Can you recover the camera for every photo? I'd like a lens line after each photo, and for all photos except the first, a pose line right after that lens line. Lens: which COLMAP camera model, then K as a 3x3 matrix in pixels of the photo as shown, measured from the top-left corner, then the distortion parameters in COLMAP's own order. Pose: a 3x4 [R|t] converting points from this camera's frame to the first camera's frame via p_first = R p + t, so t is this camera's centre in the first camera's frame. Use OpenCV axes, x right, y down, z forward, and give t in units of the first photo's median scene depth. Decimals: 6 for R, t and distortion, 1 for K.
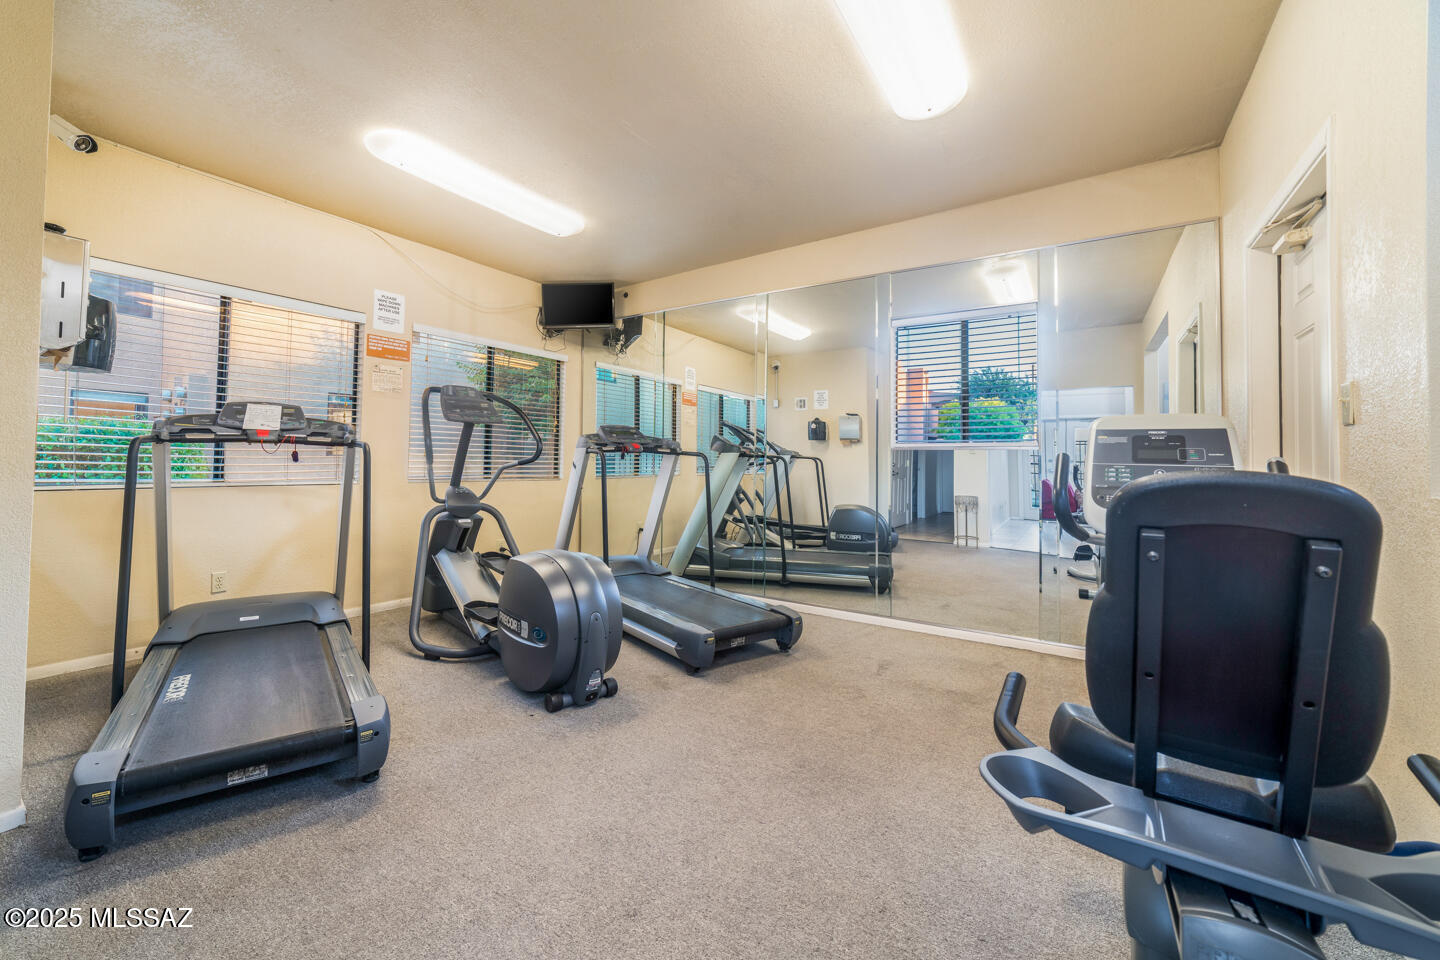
lens RADIAL K [[550.8, 0, 707.3], [0, 550.8, 485.2], [0, 0, 1]] dist [-0.011906, 0.000263]
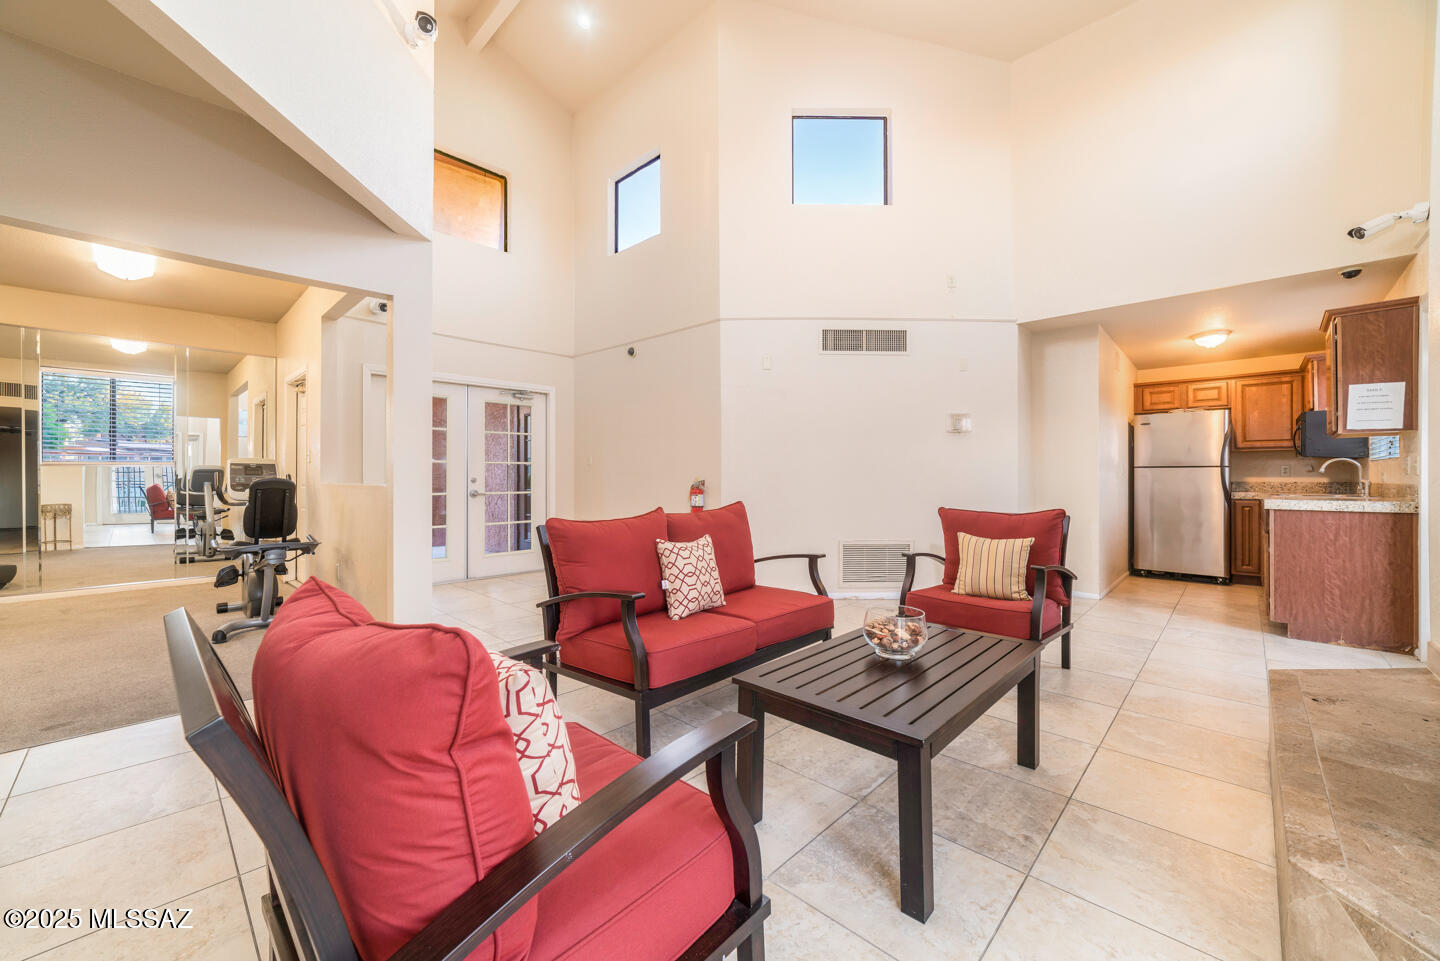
lens RADIAL K [[550.8, 0, 707.3], [0, 550.8, 485.7], [0, 0, 1]] dist [-0.011906, 0.000263]
pose [[0.158687, -0.005258, 0.987315, -1.394884], [0.021407, 0.999769, 0.001884, 0.052796], [-0.987097, 0.020836, 0.158763, -1.553270]]
